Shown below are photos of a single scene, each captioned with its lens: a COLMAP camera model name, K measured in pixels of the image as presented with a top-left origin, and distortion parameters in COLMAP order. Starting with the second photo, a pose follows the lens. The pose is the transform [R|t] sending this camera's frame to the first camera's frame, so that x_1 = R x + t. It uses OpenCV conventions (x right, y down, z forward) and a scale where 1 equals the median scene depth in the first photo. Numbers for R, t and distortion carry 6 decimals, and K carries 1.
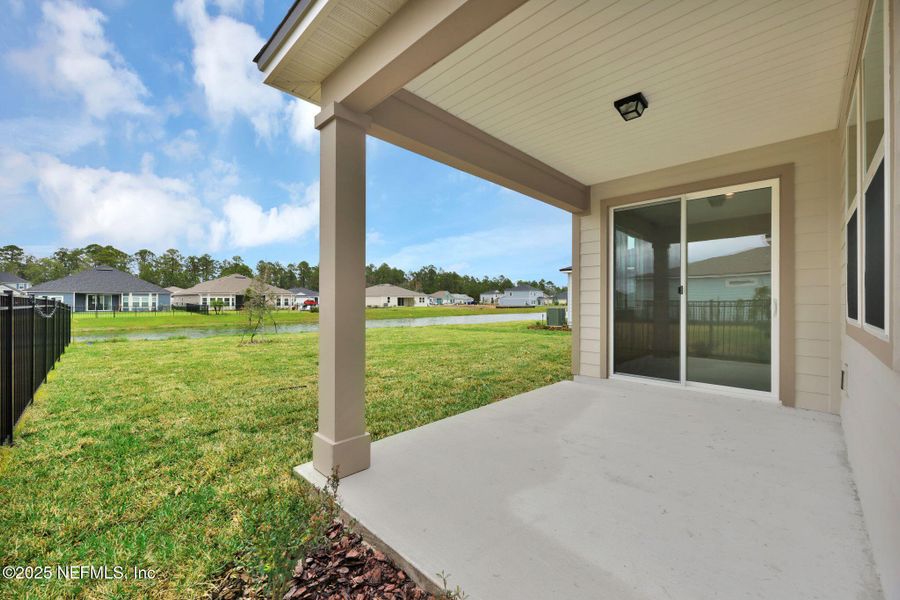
lens RADIAL K [[357.5, 0, 450.0], [0, 357.5, 300.0], [0, 0, 1]] dist [-0.000221, -0.000223]
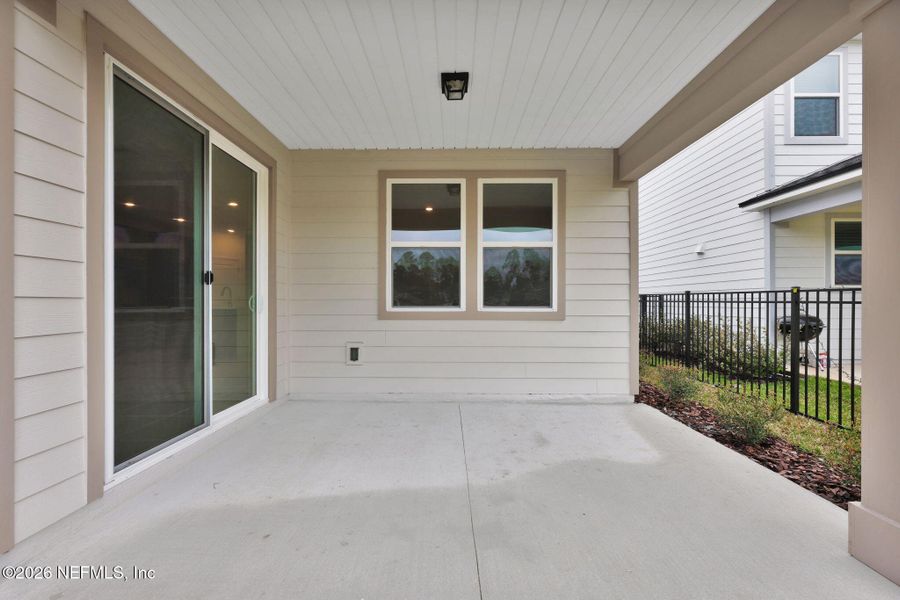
lens RADIAL K [[357.5, 0, 450.0], [0, 357.5, 300.0], [0, 0, 1]] dist [-0.000221, -0.000223]
pose [[-0.691948, -0.004119, 0.721935, -0.065576], [-0.006701, 0.999977, -0.000718, 0.005937], [-0.721916, -0.005335, -0.691960, 0.695866]]
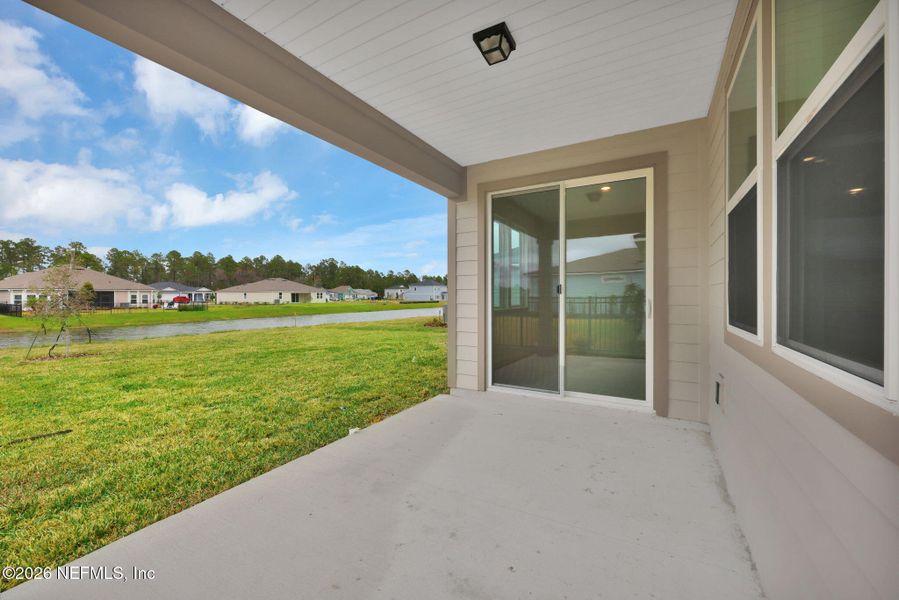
lens RADIAL K [[361.6, 0, 449.5], [0, 361.6, 300.0], [0, 0, 1]] dist [0.002189, 0.000118]
pose [[0.966263, -0.009849, 0.257369, 0.093508], [0.006246, 0.999871, 0.014814, -0.009797], [-0.257481, -0.012707, 0.966200, 0.125618]]
